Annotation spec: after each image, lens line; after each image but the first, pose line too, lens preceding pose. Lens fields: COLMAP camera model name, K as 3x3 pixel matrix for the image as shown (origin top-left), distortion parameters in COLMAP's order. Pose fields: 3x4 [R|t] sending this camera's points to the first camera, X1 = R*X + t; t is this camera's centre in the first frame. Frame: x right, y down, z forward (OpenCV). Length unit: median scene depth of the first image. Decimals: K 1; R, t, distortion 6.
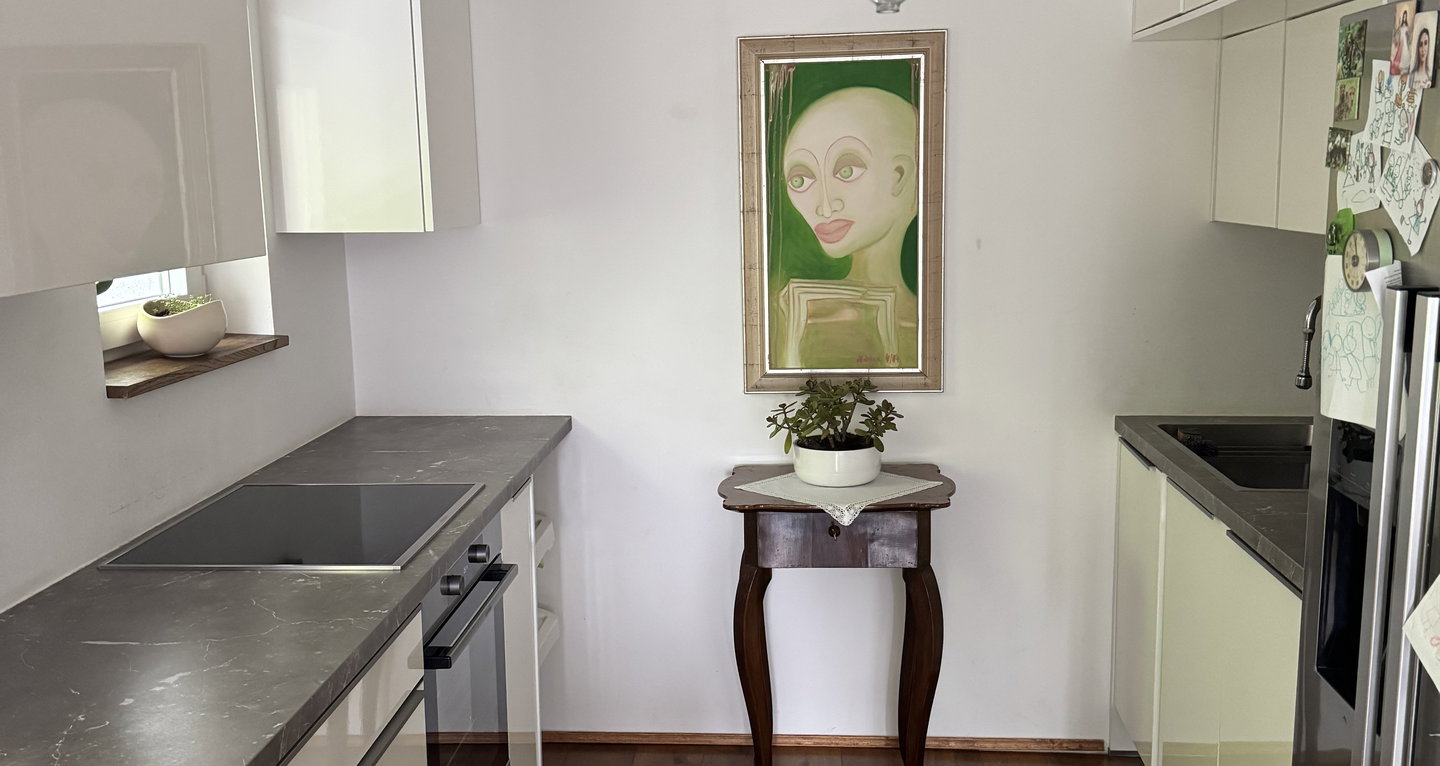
lens RADIAL K [[1309.0, 0, 720.0], [0, 1309.0, 383.0], [0, 0, 1]] dist [0.096967, -0.006255]
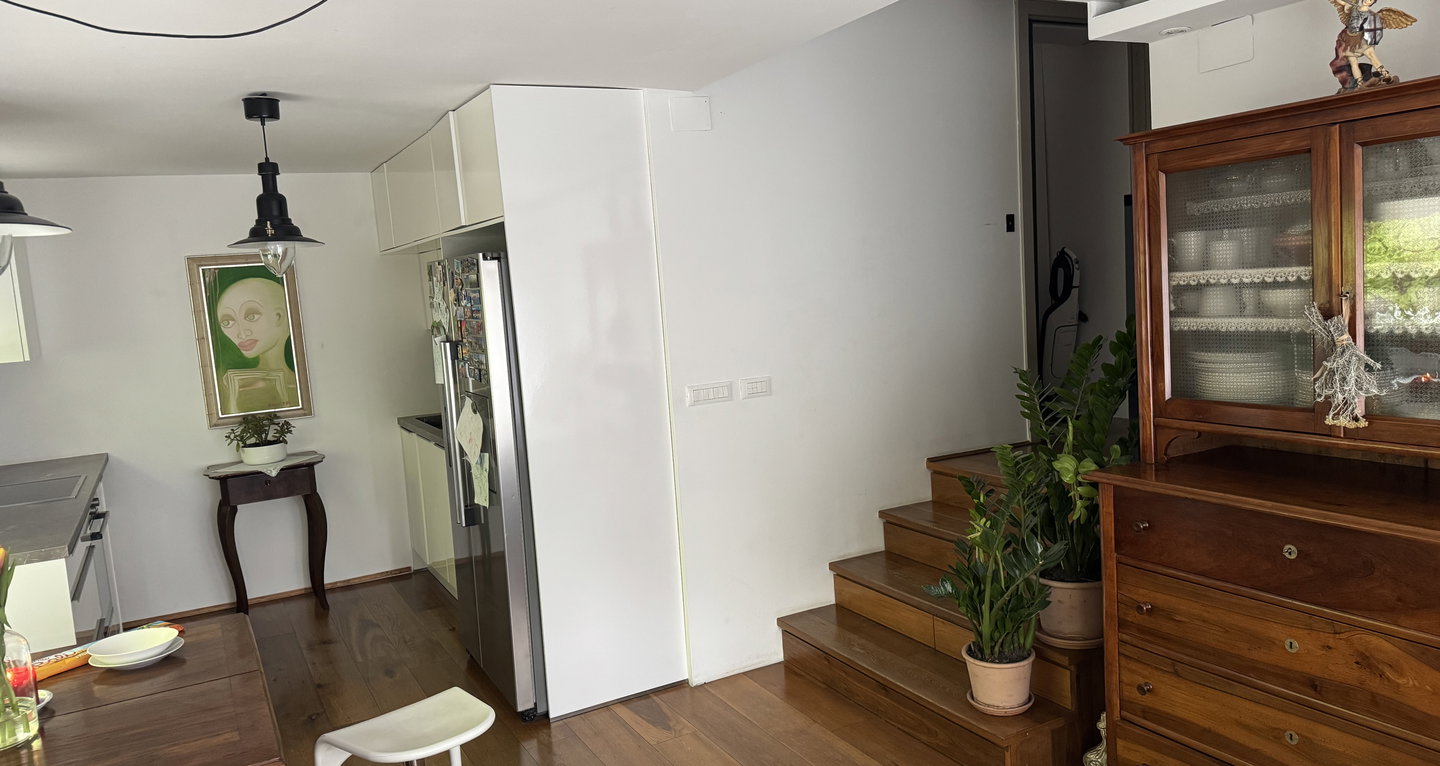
lens RADIAL K [[1008.5, 0, 739.3], [0, 1008.5, 381.6], [0, 0, 1]] dist [0.003541, -0.004172]
pose [[0.836144, -0.099414, 0.539425, -0.131946], [0.141861, 0.989172, -0.037593, 0.112639], [-0.529847, 0.107957, 0.841194, -0.759171]]
